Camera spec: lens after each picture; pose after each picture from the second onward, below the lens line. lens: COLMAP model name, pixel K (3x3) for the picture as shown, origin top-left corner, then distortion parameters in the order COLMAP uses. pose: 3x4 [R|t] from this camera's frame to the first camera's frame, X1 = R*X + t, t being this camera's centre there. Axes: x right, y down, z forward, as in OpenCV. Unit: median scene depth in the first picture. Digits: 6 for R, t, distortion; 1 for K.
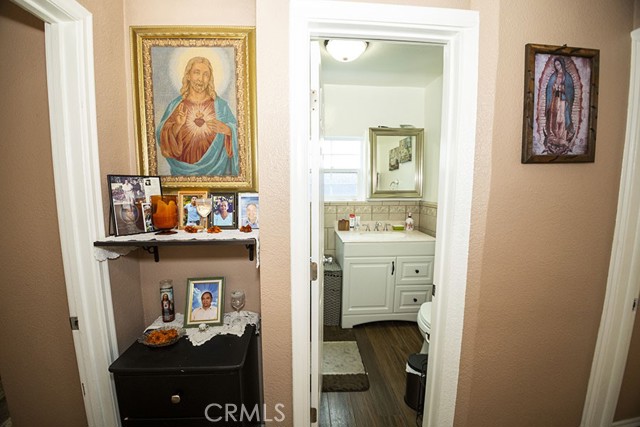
lens RADIAL K [[254.9, 0, 319.8], [0, 254.9, 216.7], [0, 0, 1]] dist [-0.031451, -0.003710]
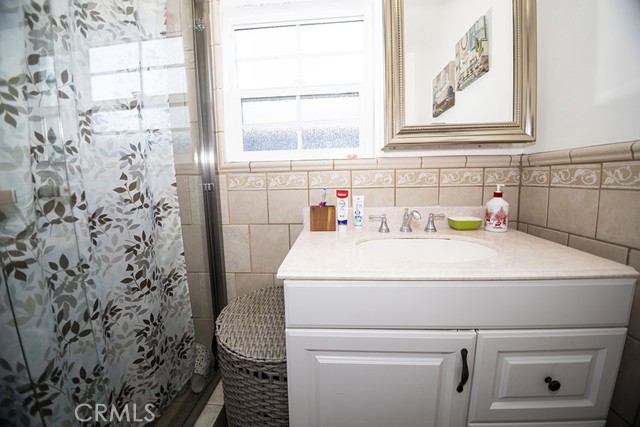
lens RADIAL K [[254.9, 0, 319.9], [0, 254.9, 209.4], [0, 0, 1]] dist [-0.031451, -0.003710]
pose [[0.990667, -0.006748, -0.136141, 0.144139], [0.006936, 0.999976, 0.000907, 0.020205], [0.136131, -0.001843, 0.990689, 0.597378]]
